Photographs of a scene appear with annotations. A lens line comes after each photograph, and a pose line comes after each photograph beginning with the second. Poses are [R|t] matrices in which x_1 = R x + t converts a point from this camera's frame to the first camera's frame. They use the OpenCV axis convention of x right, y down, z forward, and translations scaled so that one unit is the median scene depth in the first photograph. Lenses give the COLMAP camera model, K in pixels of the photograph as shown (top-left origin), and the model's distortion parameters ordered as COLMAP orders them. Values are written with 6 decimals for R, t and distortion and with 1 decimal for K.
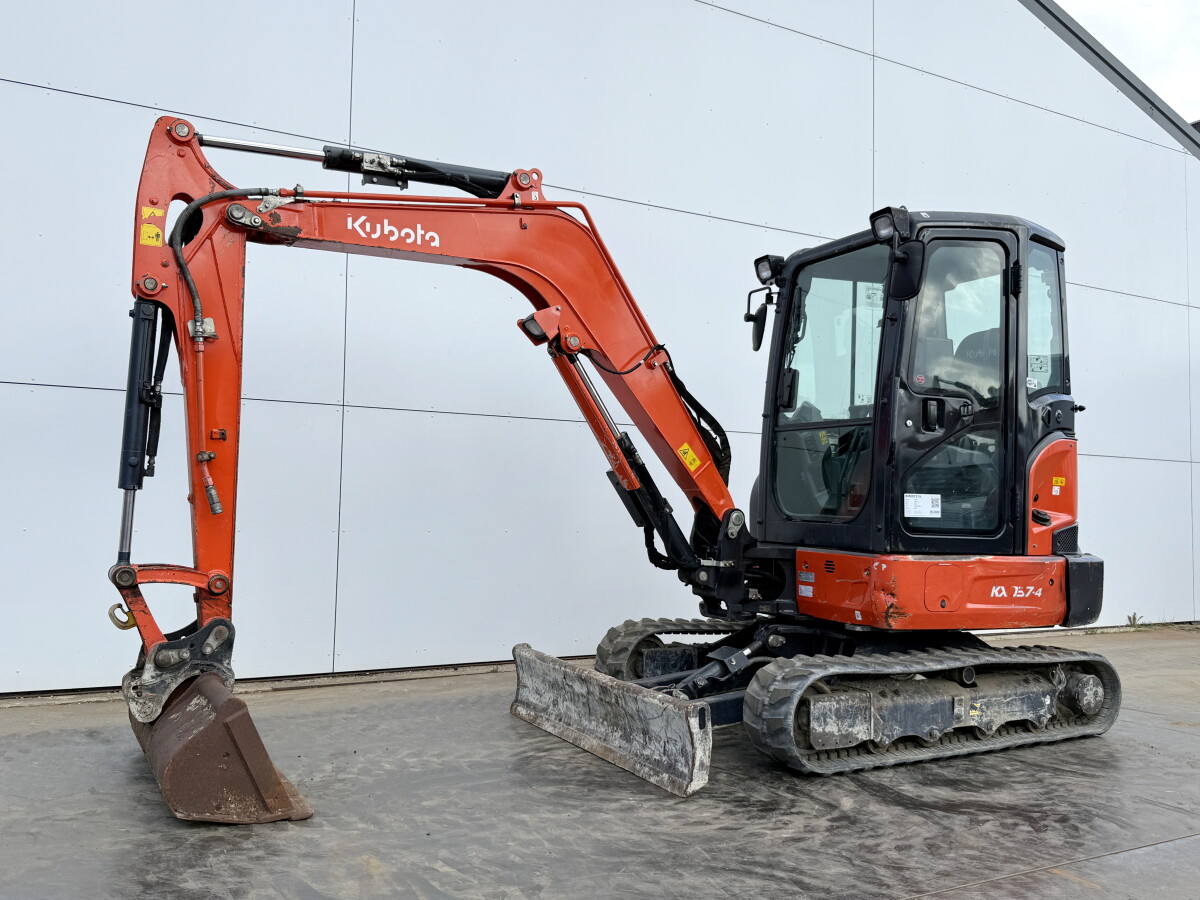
lens RADIAL K [[993.7, 0, 596.3], [0, 993.7, 450.4], [0, 0, 1]] dist [0.150901, -0.334092]
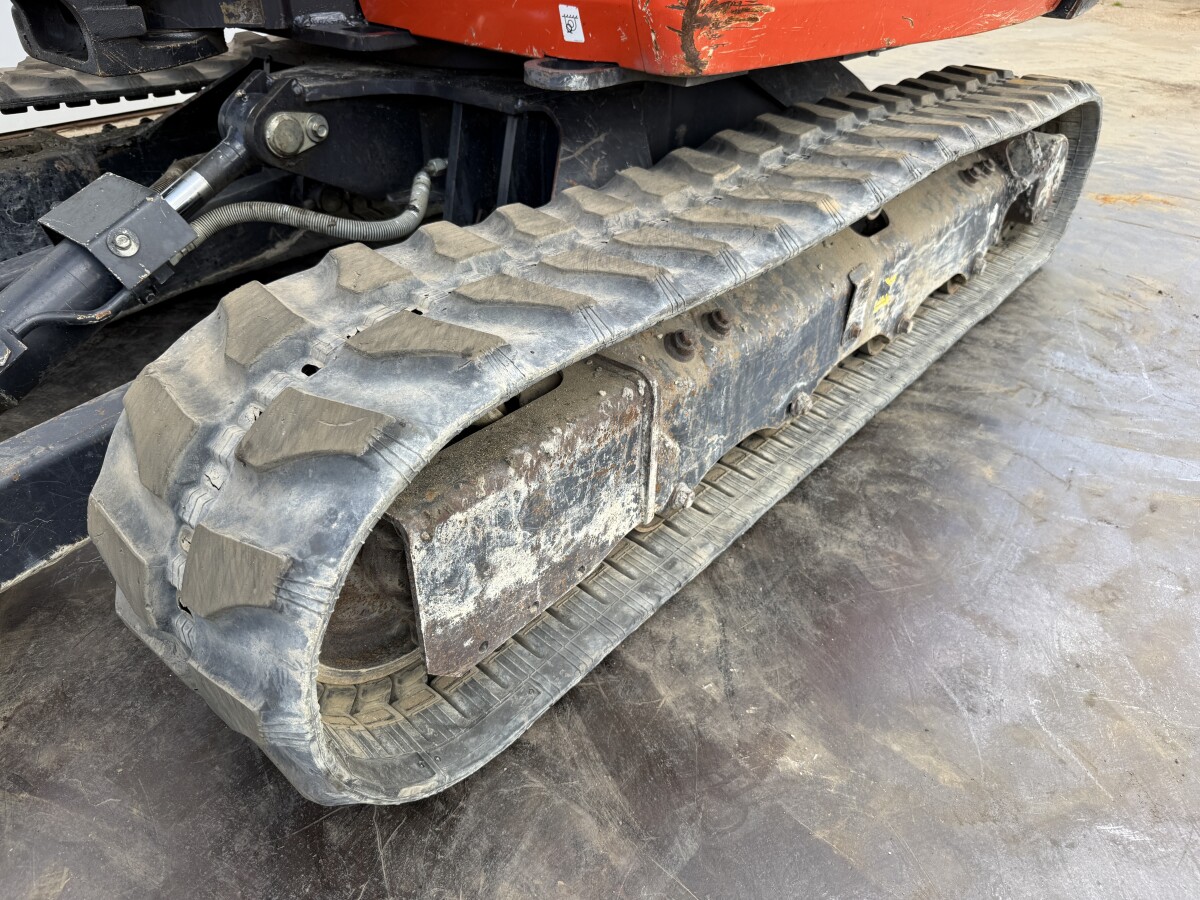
lens RADIAL K [[841.0, 0, 606.6], [0, 841.0, 460.8], [0, 0, 1]] dist [0.055640, -0.066594]
pose [[0.930626, -0.215307, 0.295935, 0.196461], [-0.011574, 0.790911, 0.611822, 0.130109], [-0.365788, -0.572803, 0.733550, 0.841264]]
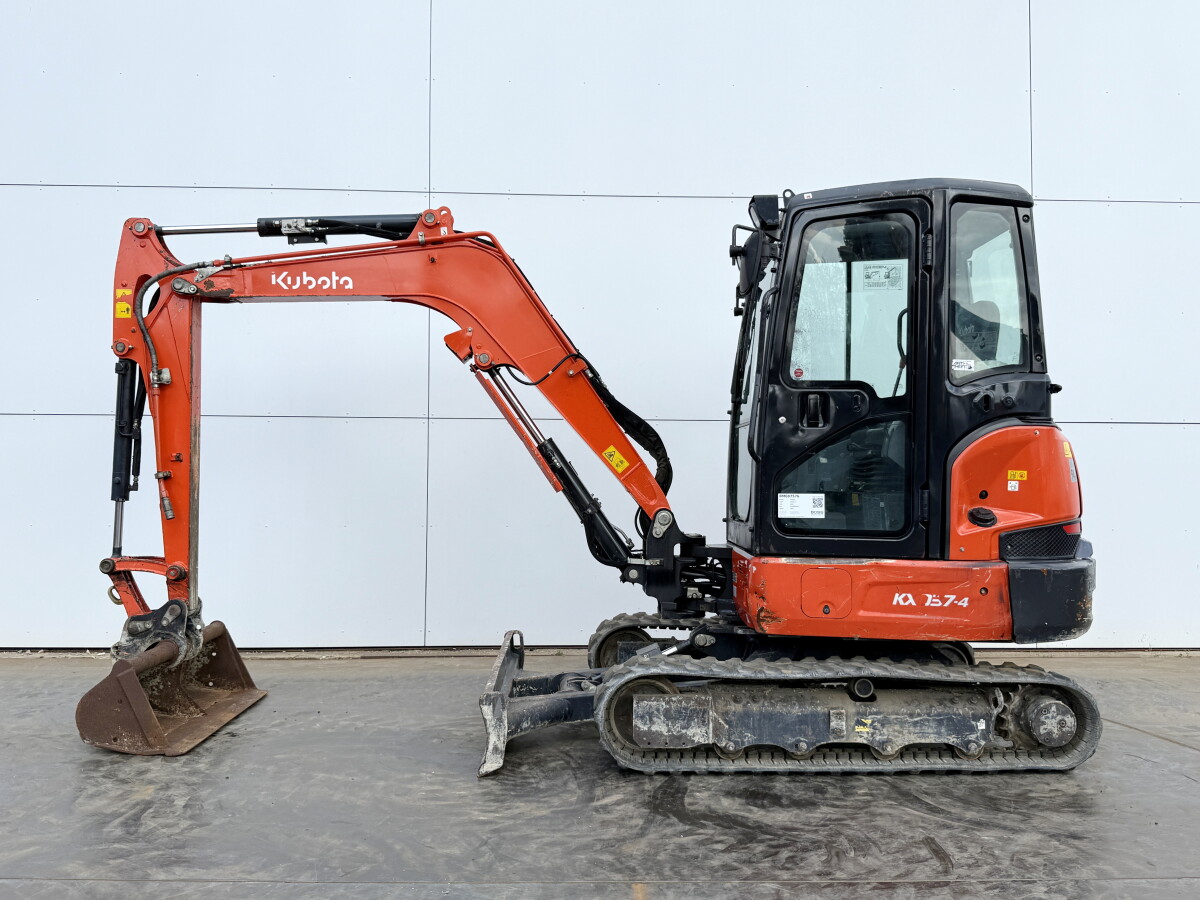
lens RADIAL K [[993.0, 0, 602.9], [0, 993.0, 453.6], [0, 0, 1]] dist [0.158178, -0.362467]
pose [[0.891966, -0.028483, -0.451204, 0.629759], [0.038378, 0.999181, 0.012792, -0.014639], [0.450471, -0.028726, 0.892329, 0.080933]]
